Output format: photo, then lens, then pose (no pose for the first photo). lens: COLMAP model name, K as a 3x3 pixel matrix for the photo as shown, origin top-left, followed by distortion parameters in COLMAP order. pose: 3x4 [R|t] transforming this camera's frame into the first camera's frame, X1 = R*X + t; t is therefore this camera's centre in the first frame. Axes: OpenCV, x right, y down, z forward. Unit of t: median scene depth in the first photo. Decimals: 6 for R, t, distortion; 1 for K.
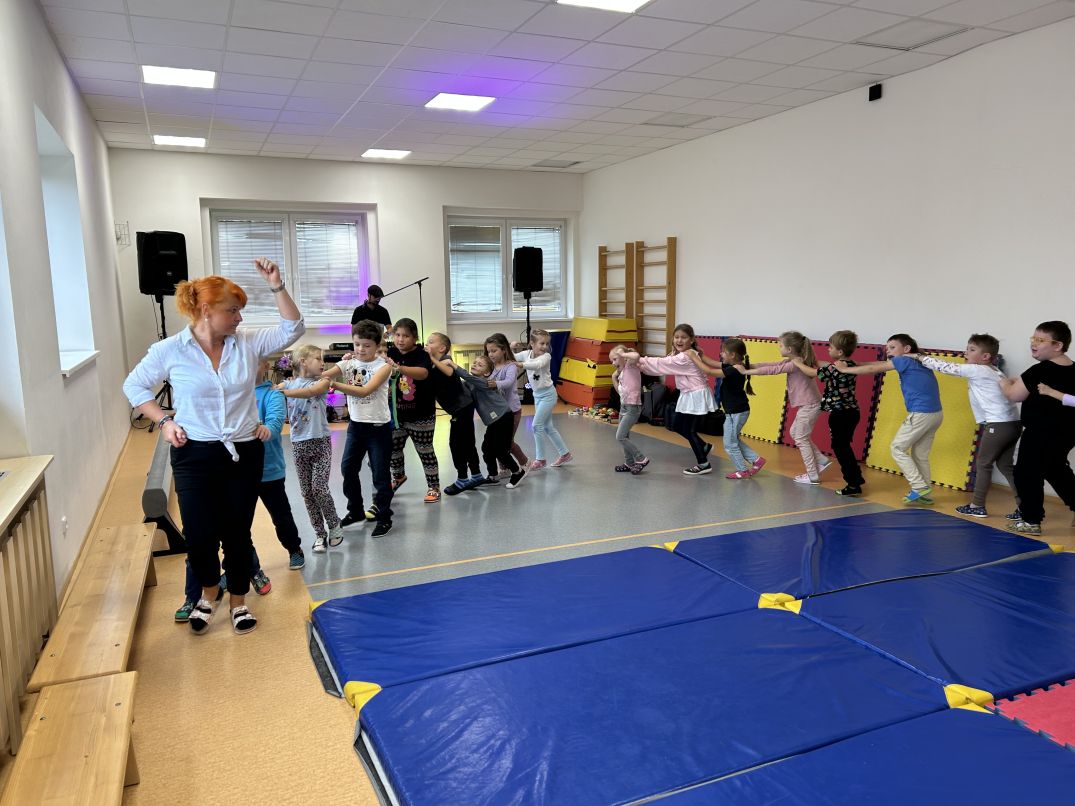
lens RADIAL K [[798.1, 0, 530.0], [0, 798.1, 430.9], [0, 0, 1]] dist [0.045373, -0.062252]
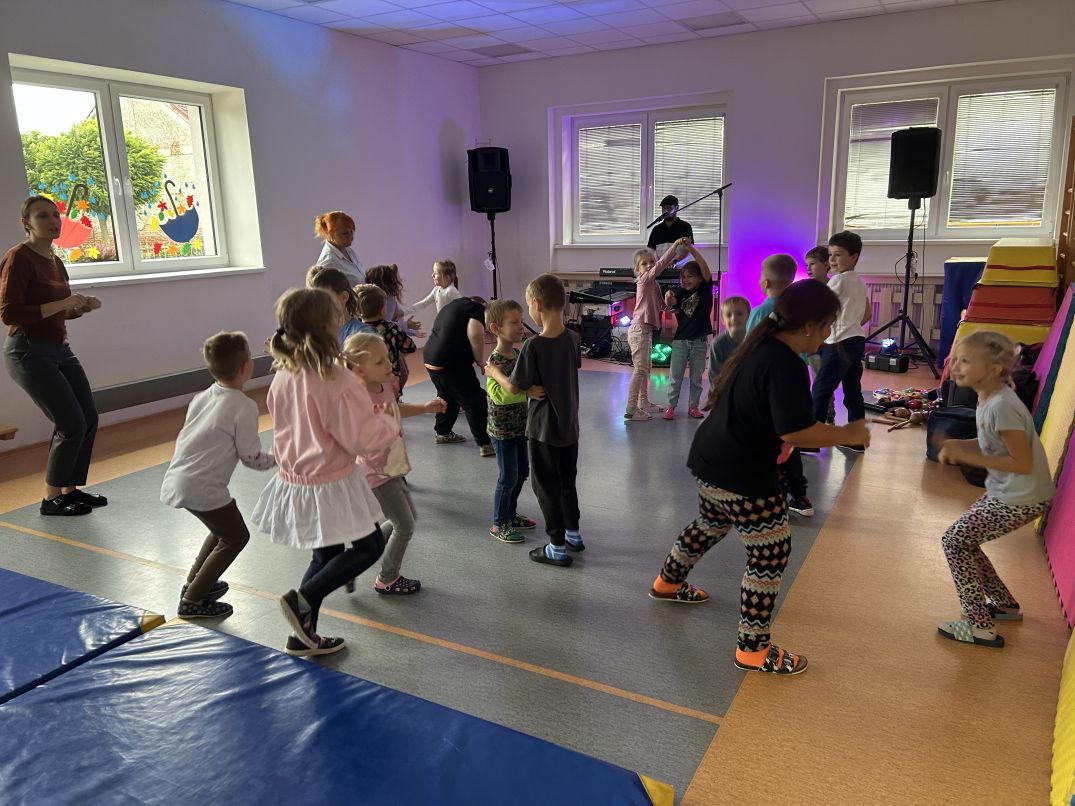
lens RADIAL K [[798.1, 0, 530.1], [0, 798.1, 407.4], [0, 0, 1]] dist [0.045373, -0.062252]
pose [[0.629700, 0.176931, -0.756421, 0.334602], [-0.111276, 0.984220, 0.137580, -0.063394], [0.768827, -0.002462, 0.639452, 0.349027]]
